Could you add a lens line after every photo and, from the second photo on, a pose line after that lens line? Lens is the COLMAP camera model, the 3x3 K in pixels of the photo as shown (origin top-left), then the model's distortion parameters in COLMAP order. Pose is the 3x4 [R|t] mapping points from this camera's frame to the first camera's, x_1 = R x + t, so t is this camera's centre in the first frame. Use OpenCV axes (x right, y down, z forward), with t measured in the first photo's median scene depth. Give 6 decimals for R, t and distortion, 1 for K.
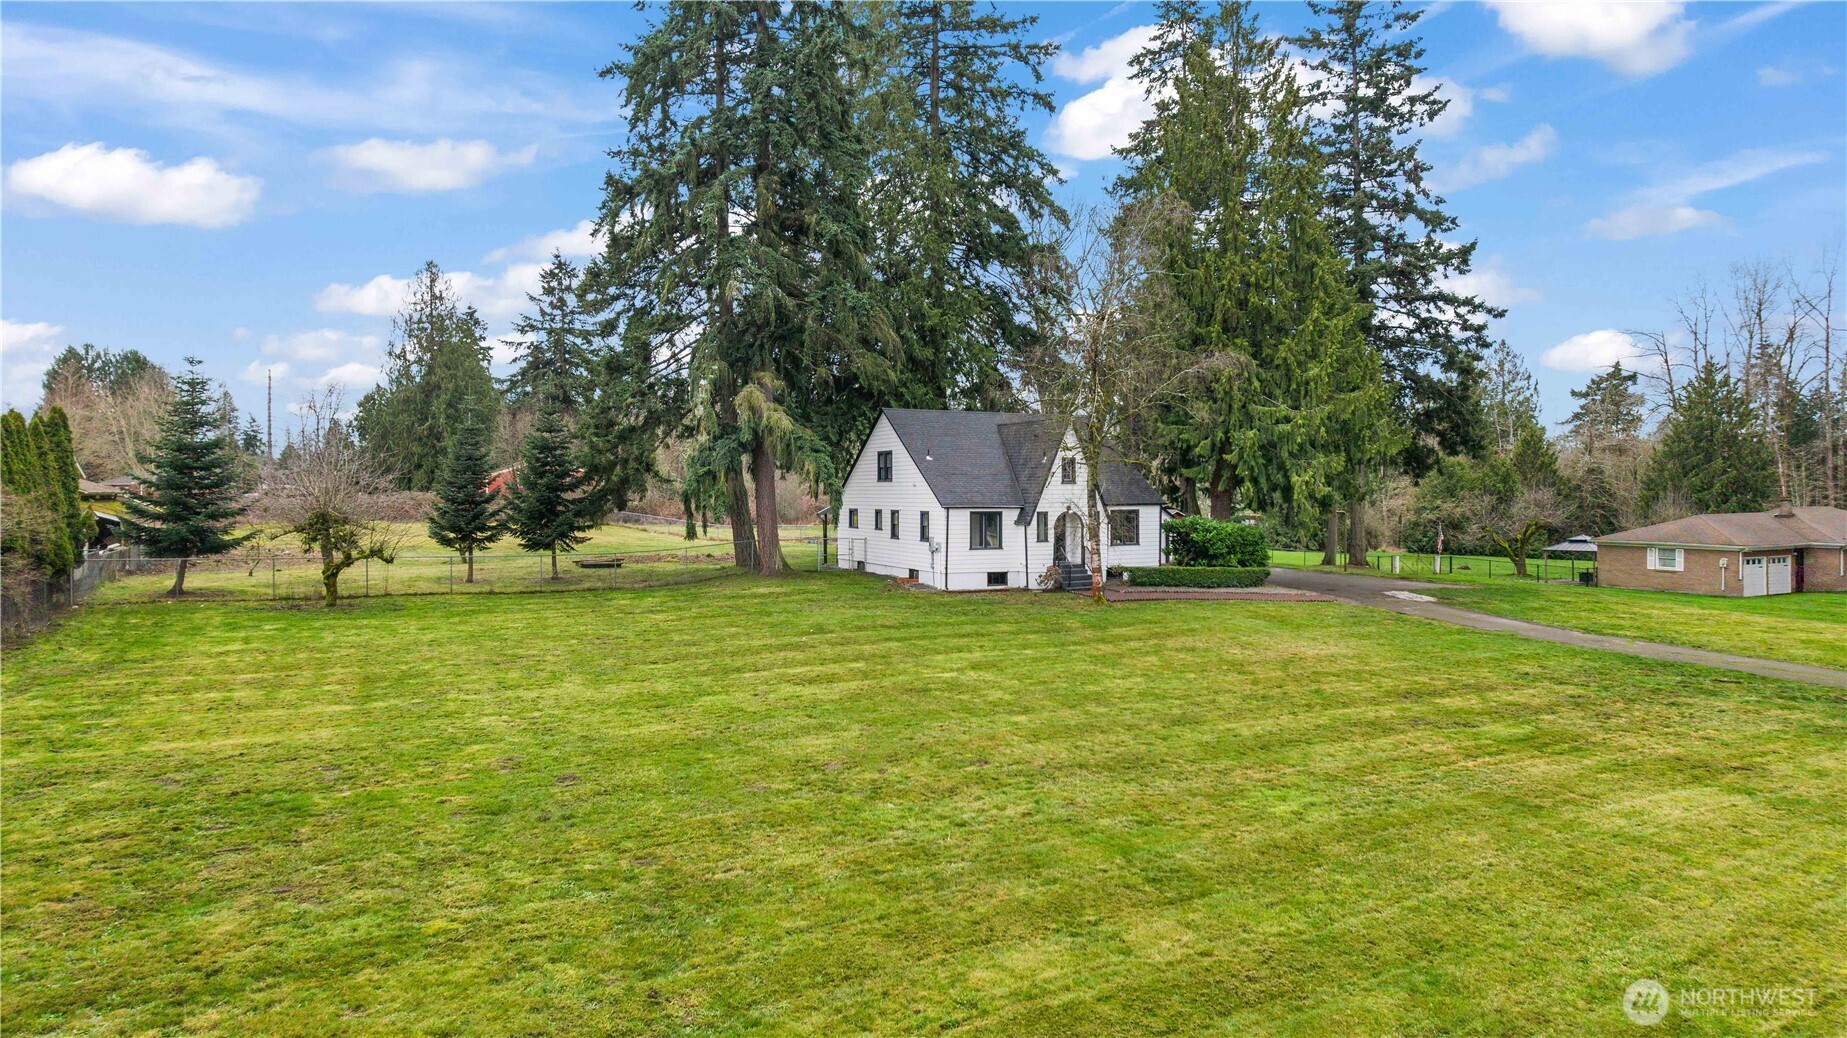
lens RADIAL K [[1072.3, 0, 923.5], [0, 1072.3, 519.0], [0, 0, 1]] dist [0.074826, -0.061443]
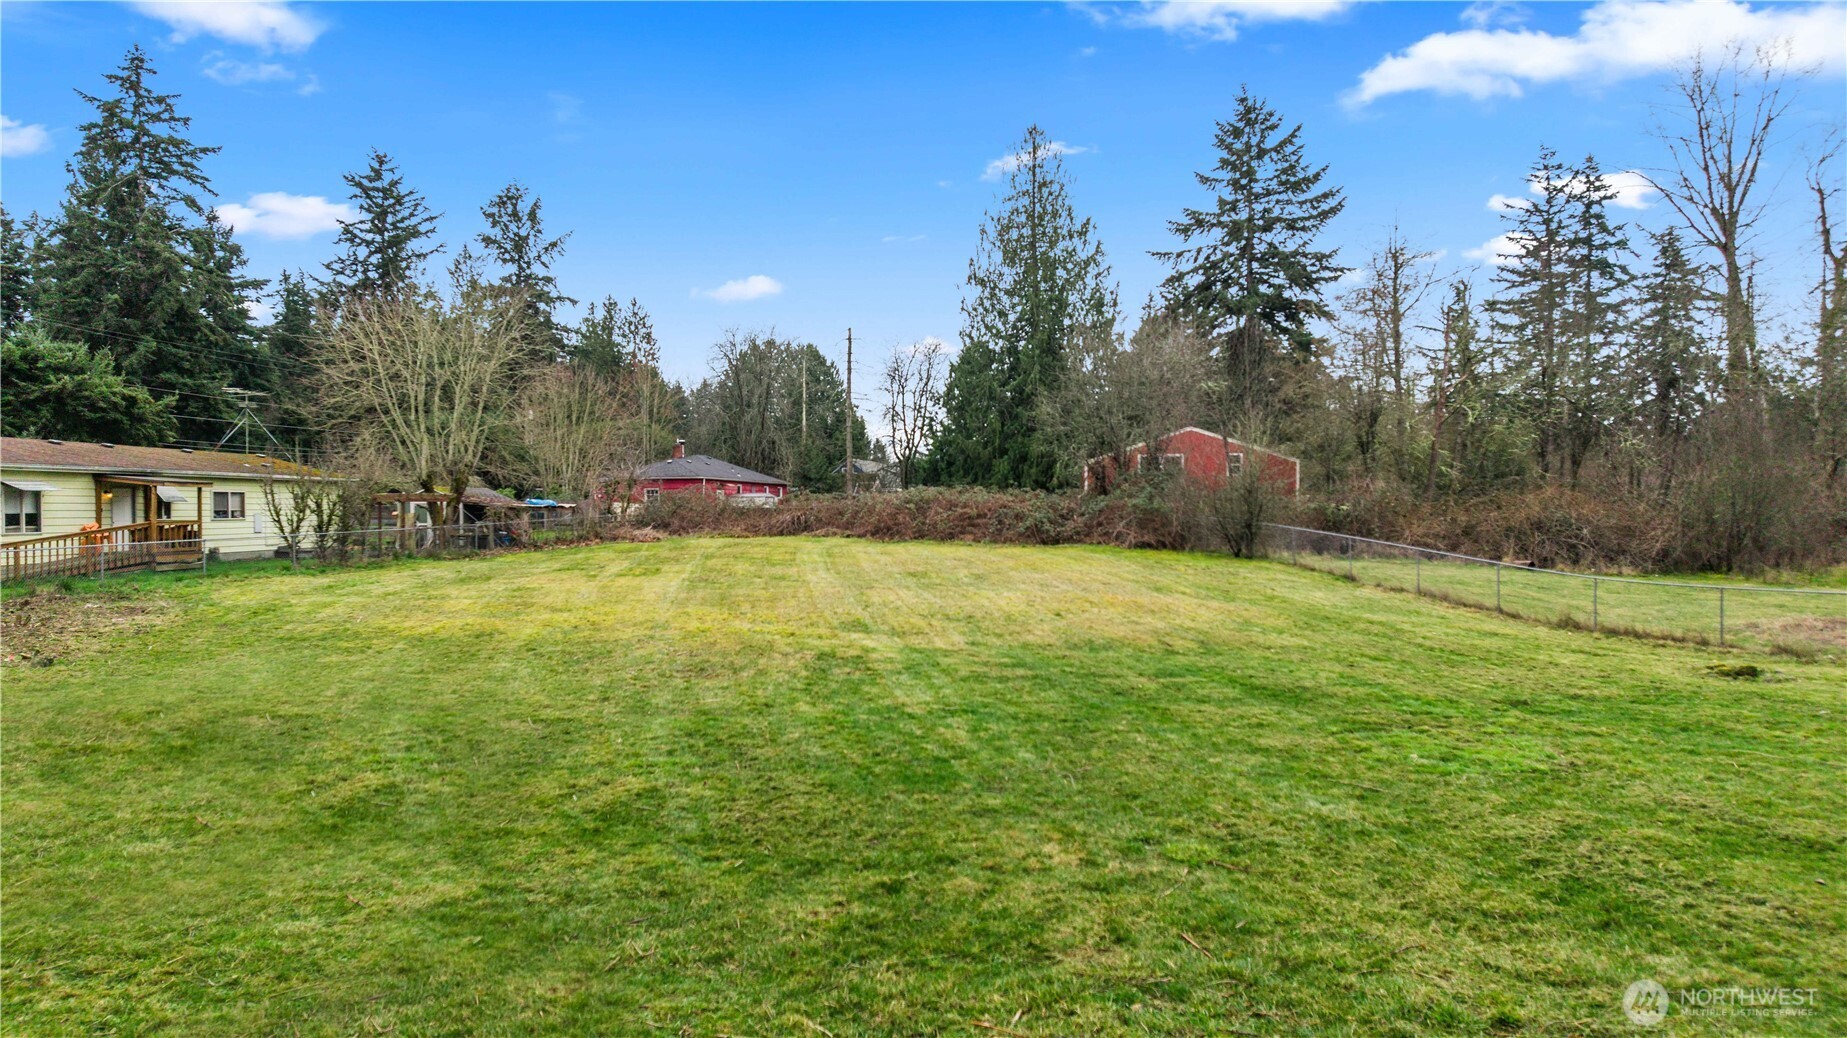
lens RADIAL K [[1072.3, 0, 923.5], [0, 1072.3, 519.0], [0, 0, 1]] dist [0.074826, -0.061443]
pose [[0.775963, 0.009285, -0.630710, -0.279213], [-0.016530, 0.999848, -0.005618, -0.012372], [0.630561, 0.014785, 0.775999, 1.263515]]
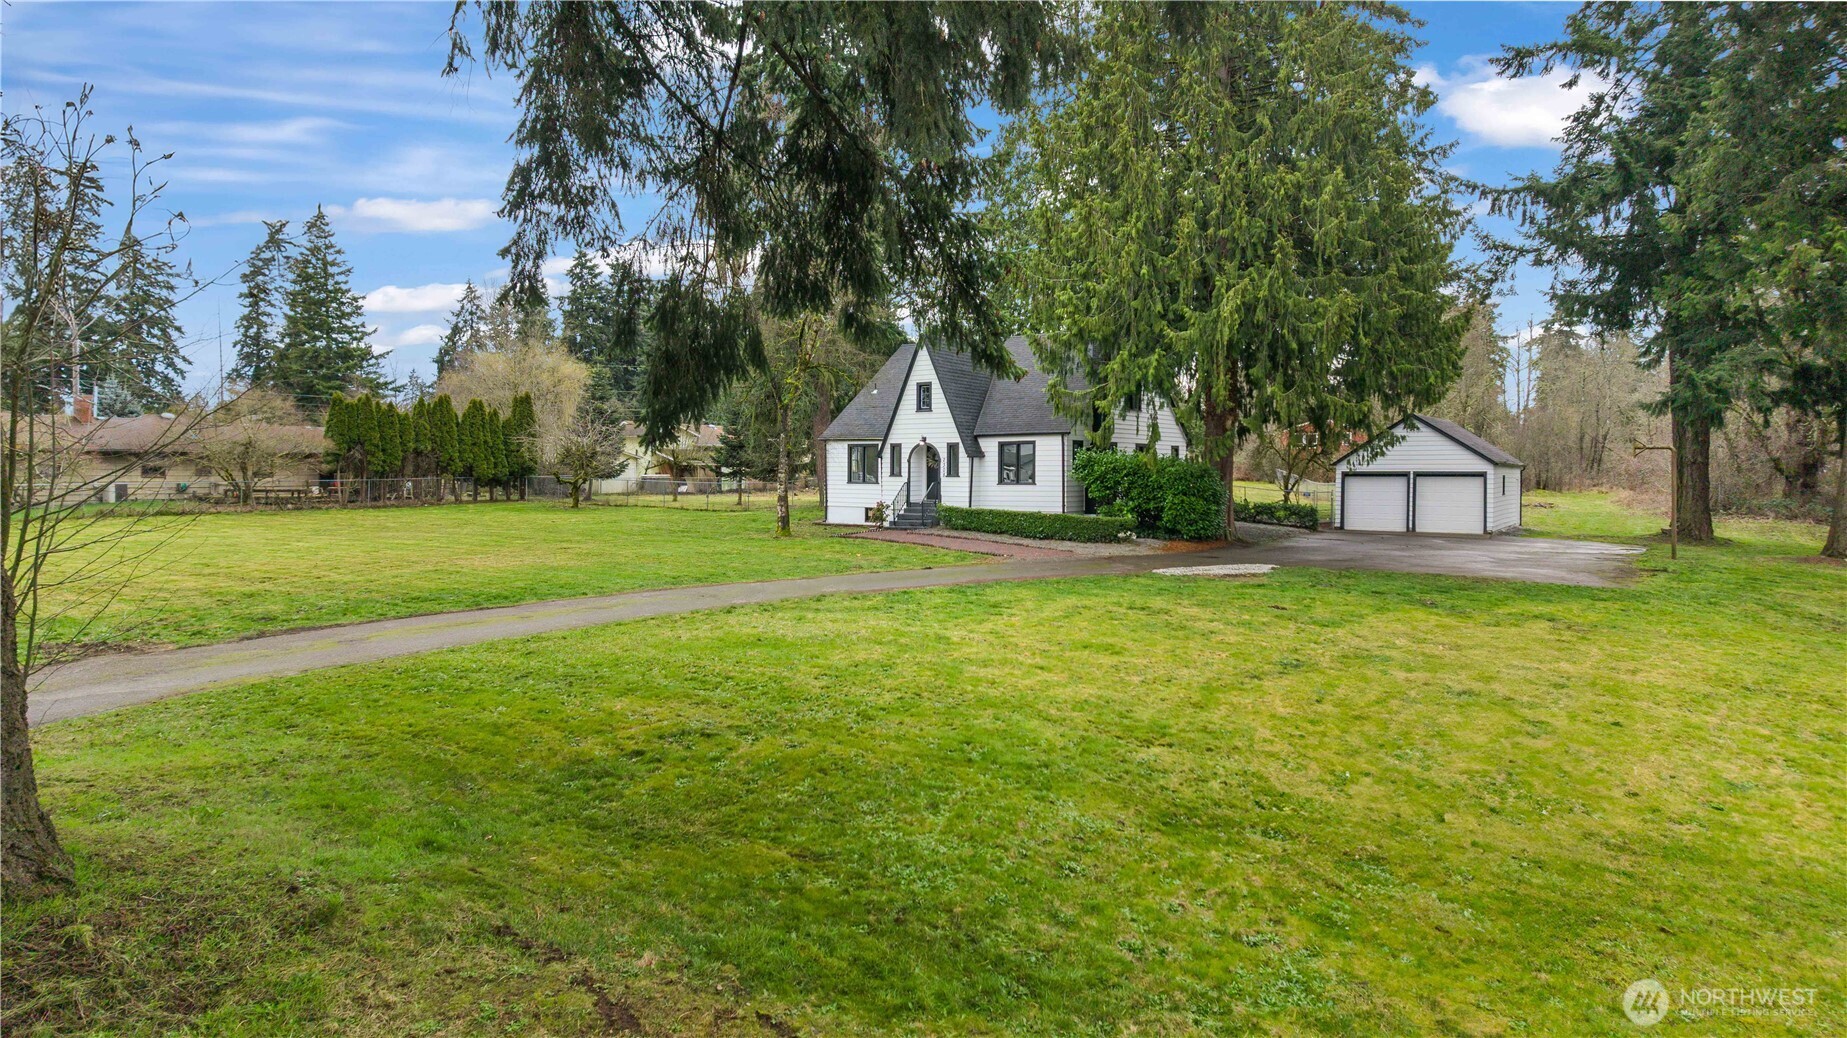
lens RADIAL K [[1078.2, 0, 923.5], [0, 1078.2, 519.0], [0, 0, 1]] dist [0.022482, -0.003228]
pose [[0.494434, 0.040657, -0.868264, 0.857991], [-0.019372, 0.999173, 0.035755, 0.022488], [0.868999, -0.000859, 0.494812, 0.517595]]
